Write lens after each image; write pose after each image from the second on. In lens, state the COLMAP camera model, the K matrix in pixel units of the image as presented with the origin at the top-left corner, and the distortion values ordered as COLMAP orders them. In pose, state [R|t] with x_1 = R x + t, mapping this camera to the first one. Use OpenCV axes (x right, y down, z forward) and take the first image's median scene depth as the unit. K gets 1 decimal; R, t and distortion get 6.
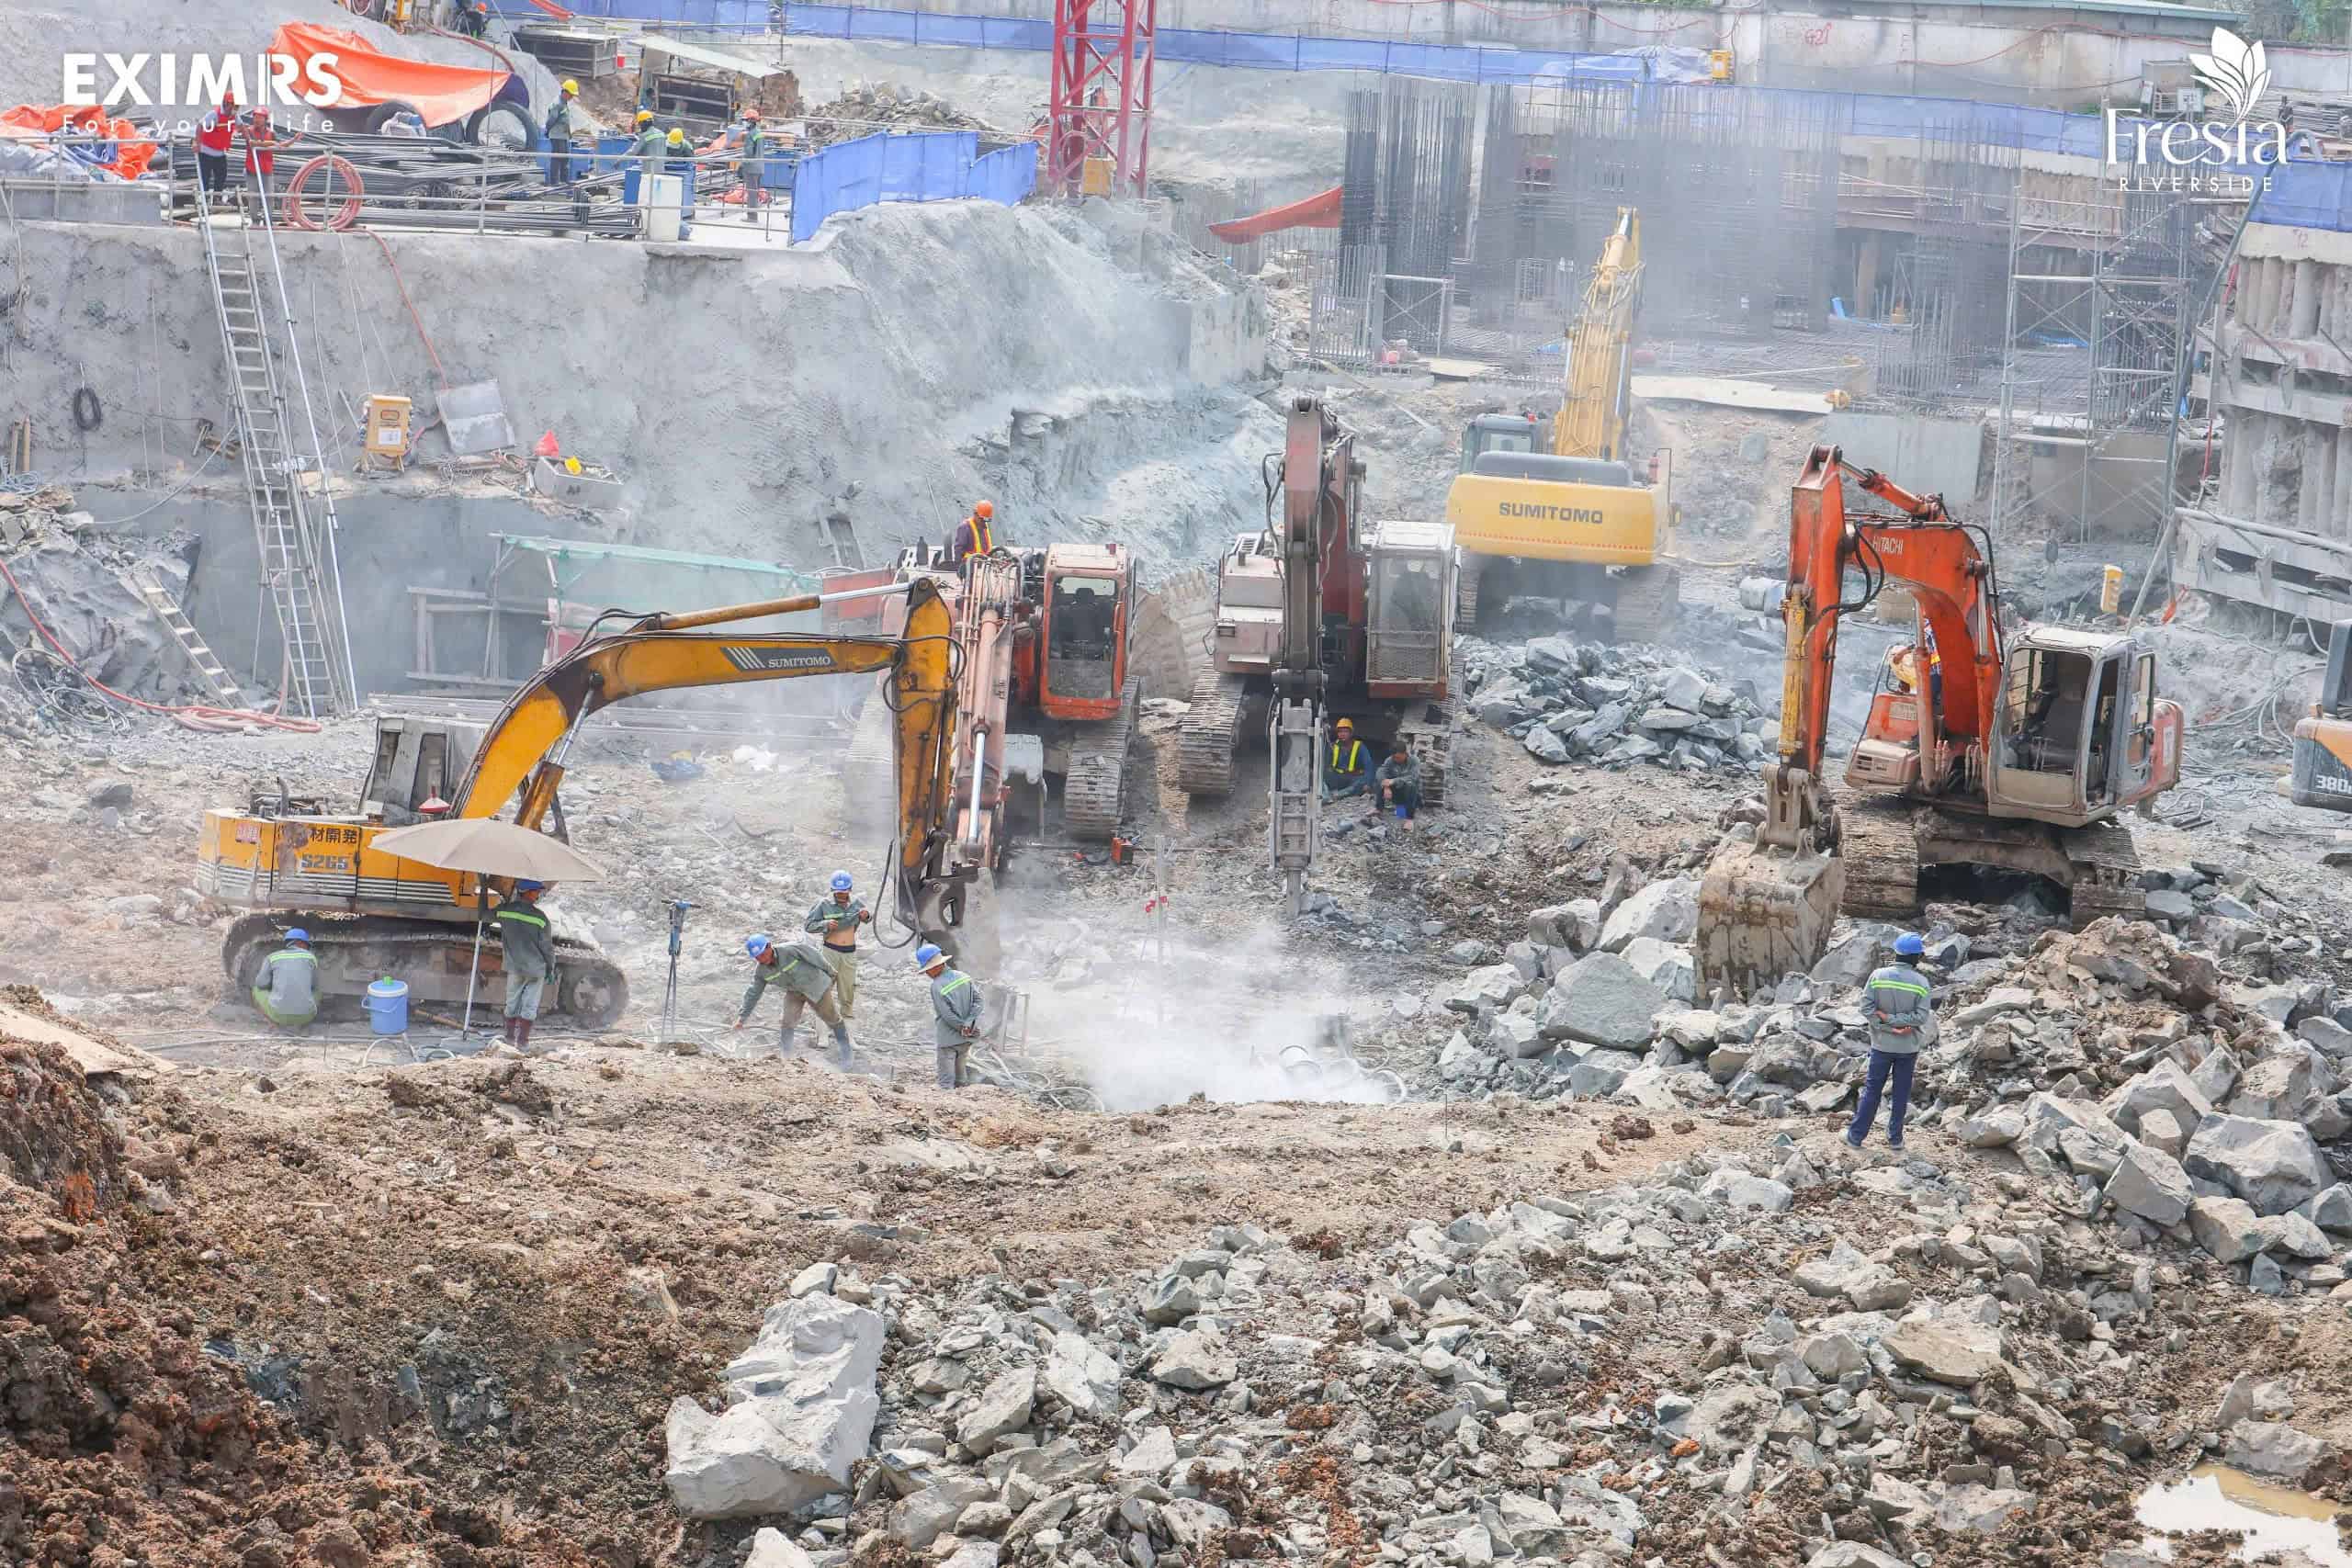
lens RADIAL K [[4874.1, 0, 1175.9], [0, 4874.1, 784.4], [0, 0, 1]] dist [-0.099497, 0.000000]
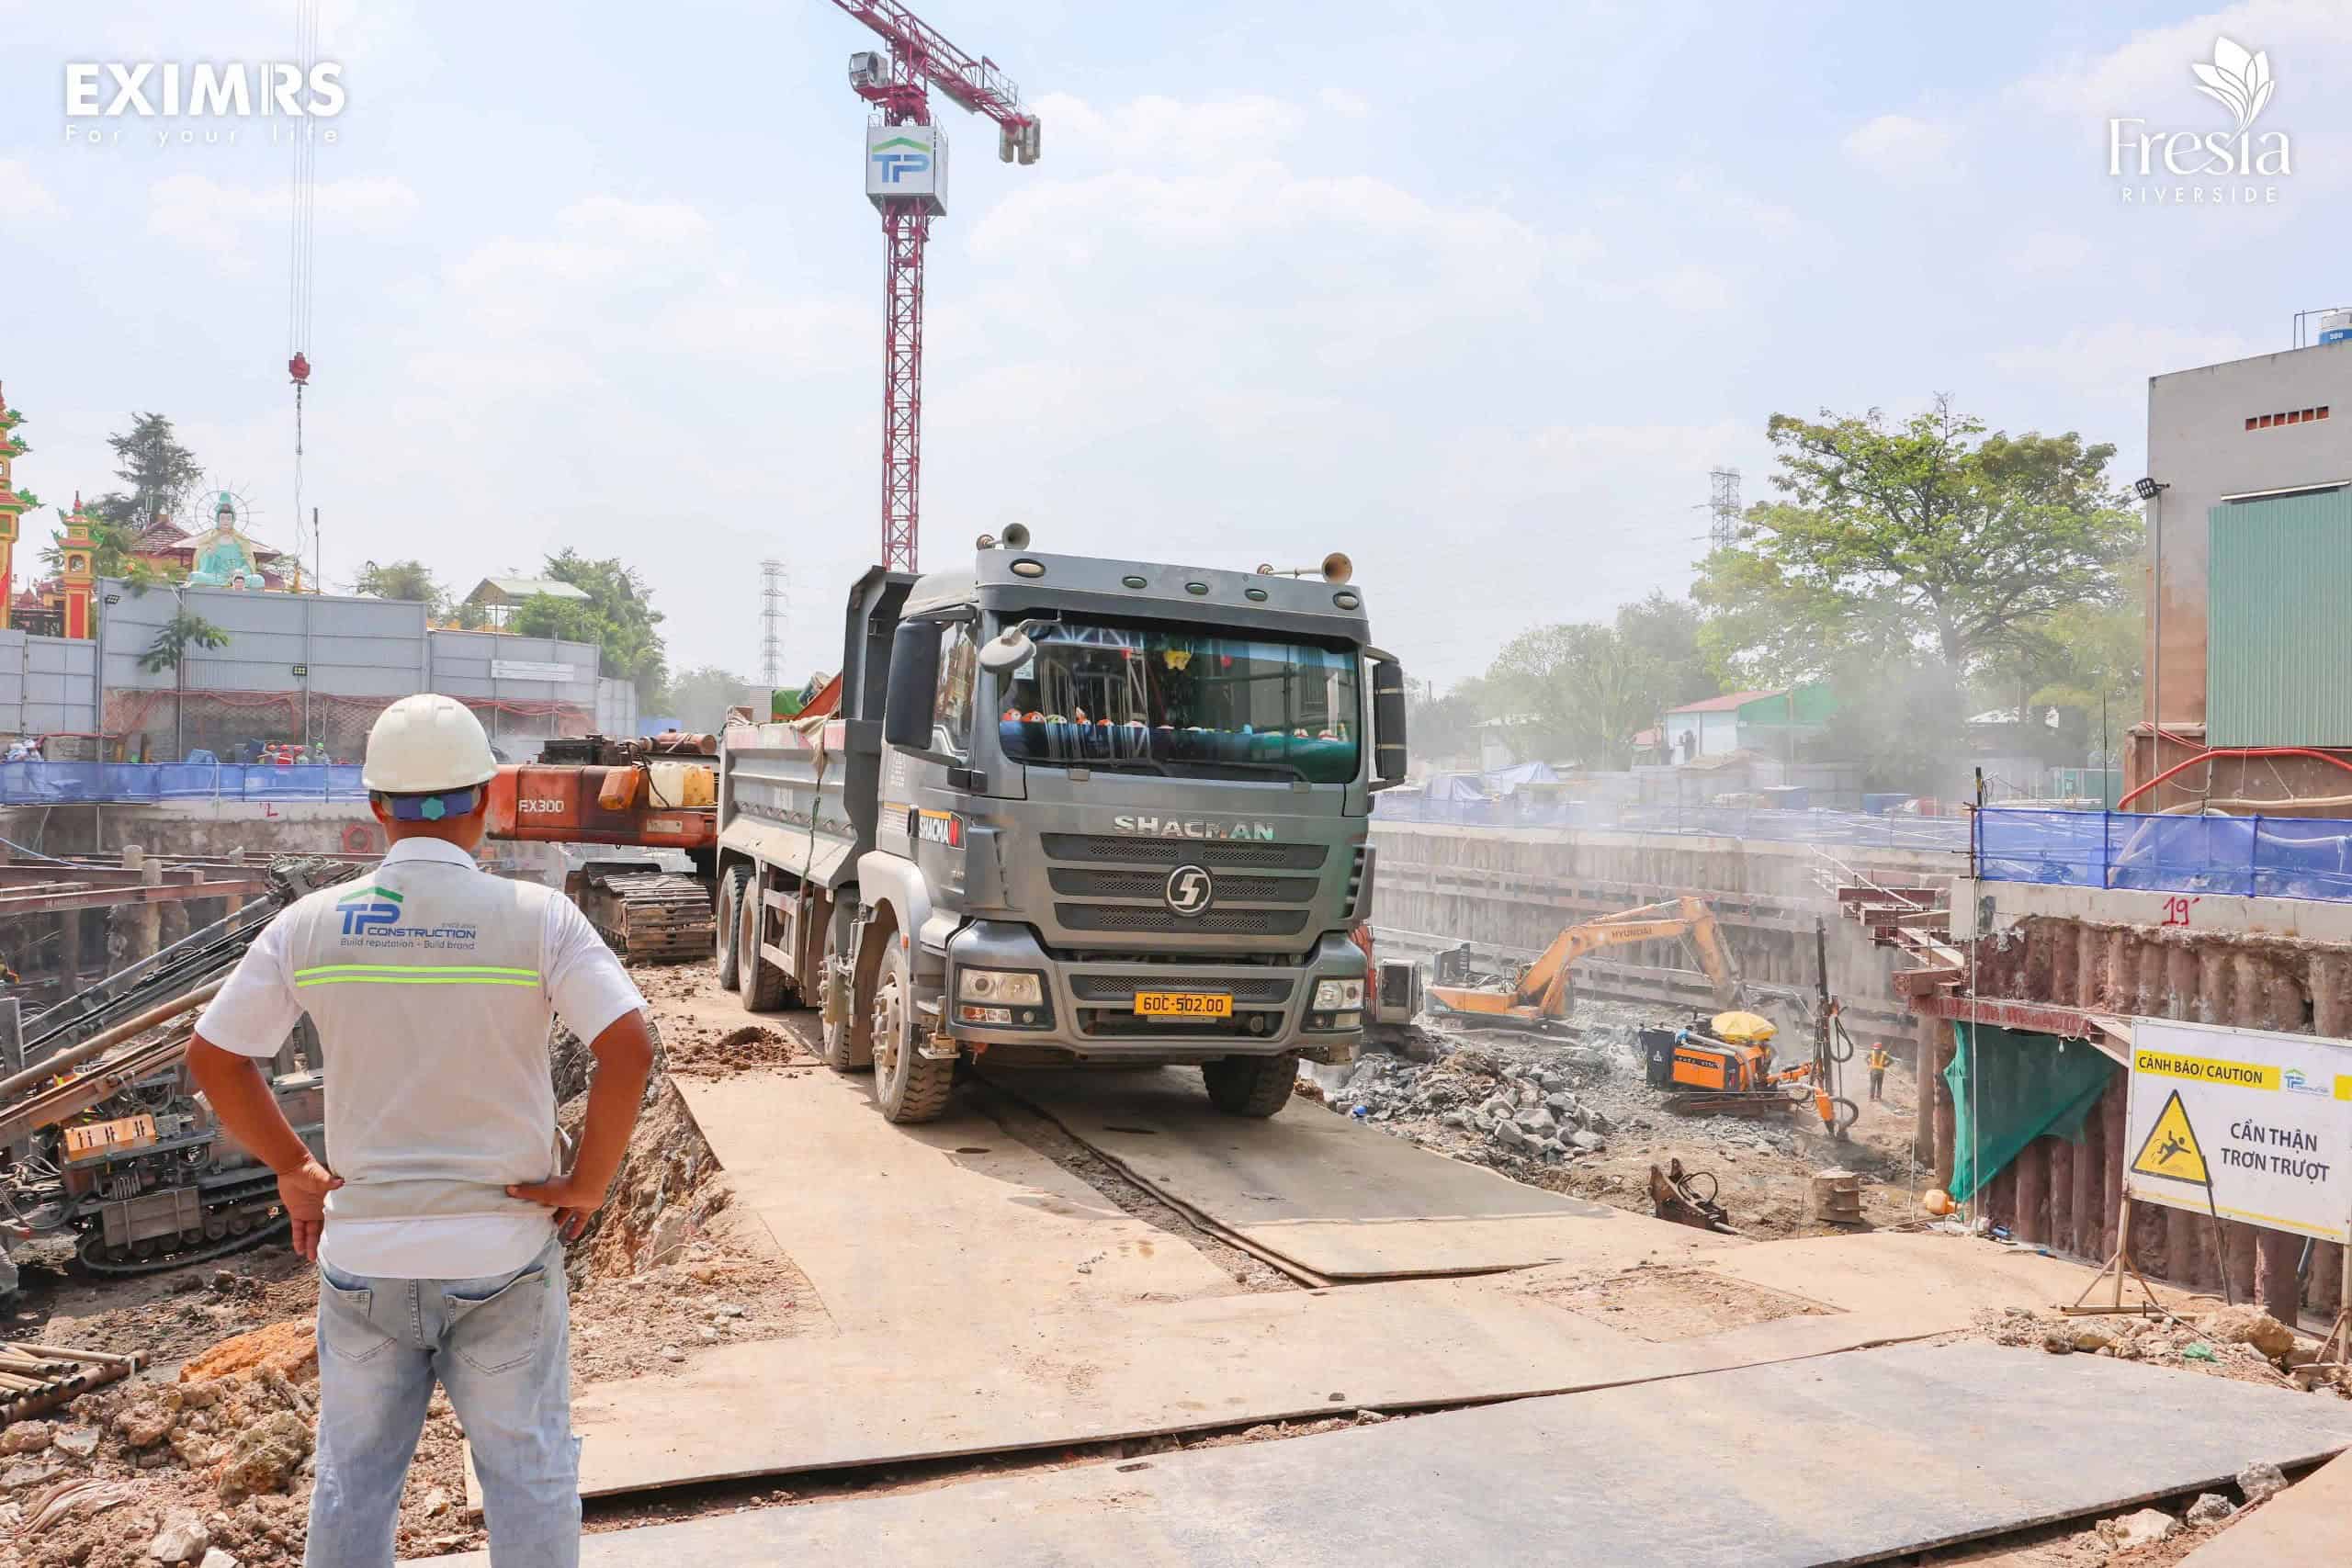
lens RADIAL K [[1907.8, 0, 1174.5], [0, 1907.8, 776.0], [0, 0, 1]] dist [-0.018460, 0.019798]
pose [[0.975270, -0.043223, 0.216749, -0.253135], [0.073689, 0.988169, -0.134509, 0.006247], [-0.208371, 0.147155, 0.966916, -0.153395]]
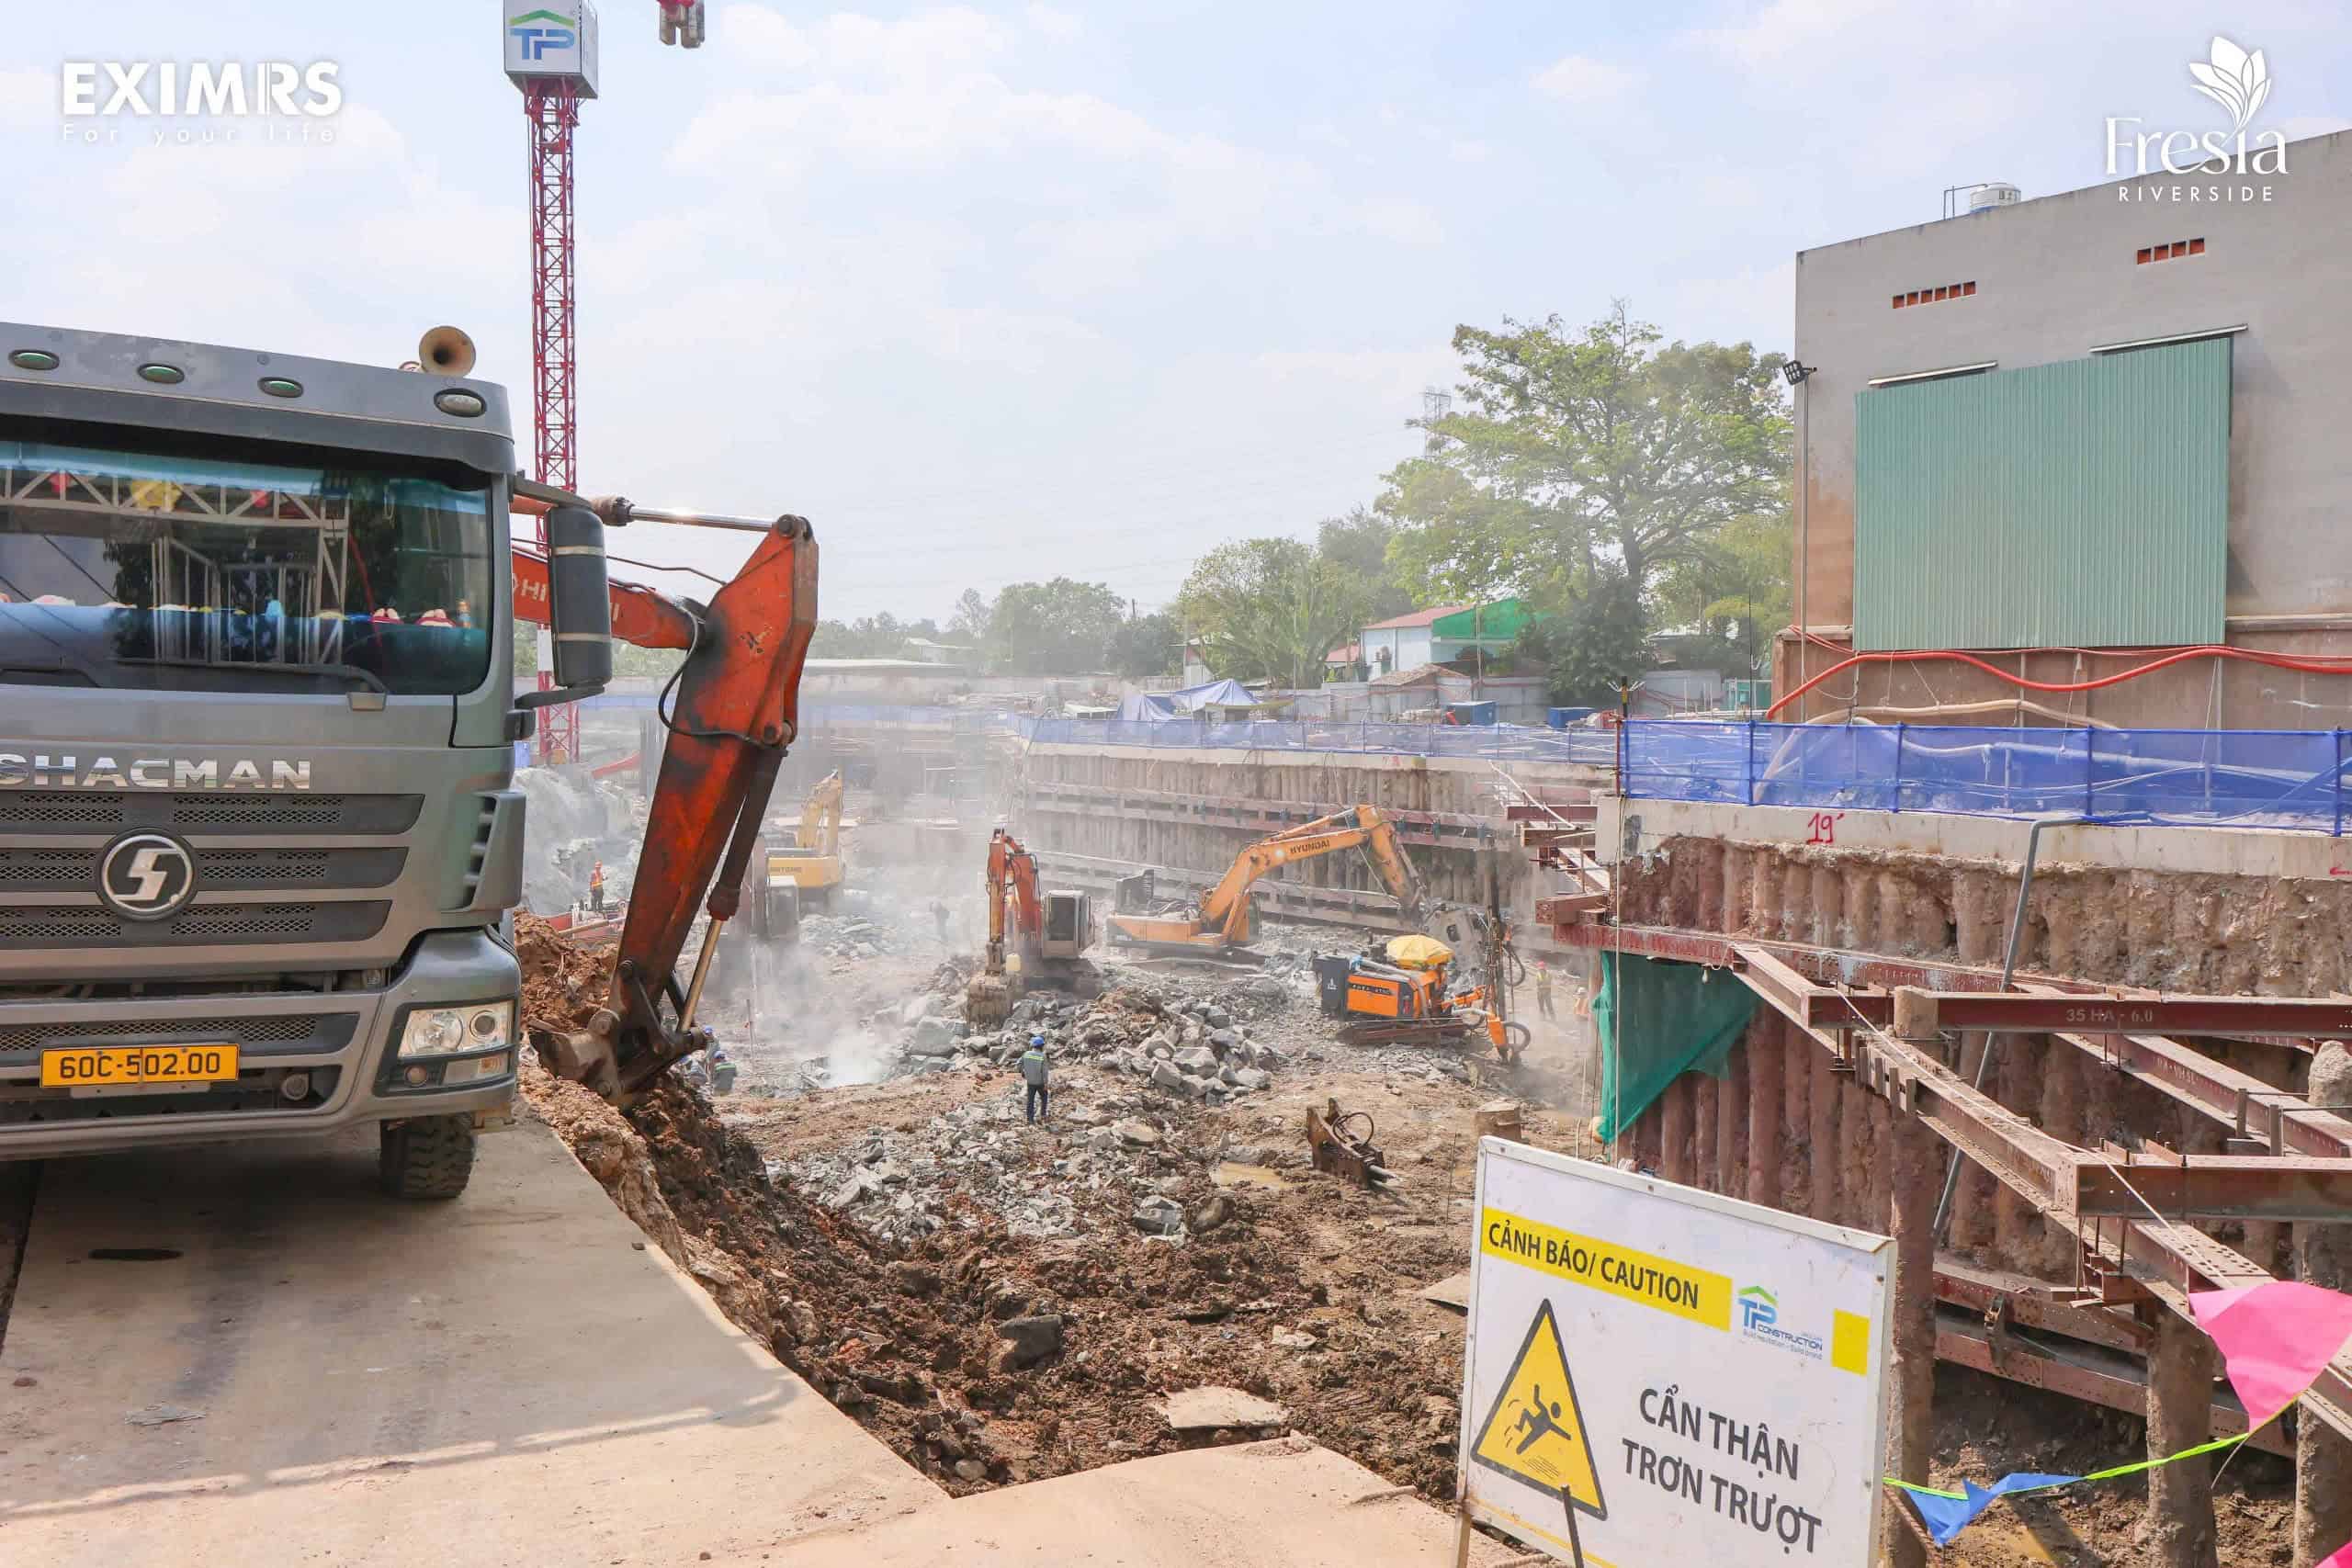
lens RADIAL K [[1907.8, 0, 1175.8], [0, 1907.8, 781.3], [0, 0, 1]] dist [-0.018460, 0.019798]
pose [[0.934263, -0.071998, 0.349241, -0.174852], [0.106059, 0.991186, -0.079381, 0.000762], [-0.340447, 0.111203, 0.933665, -0.079333]]
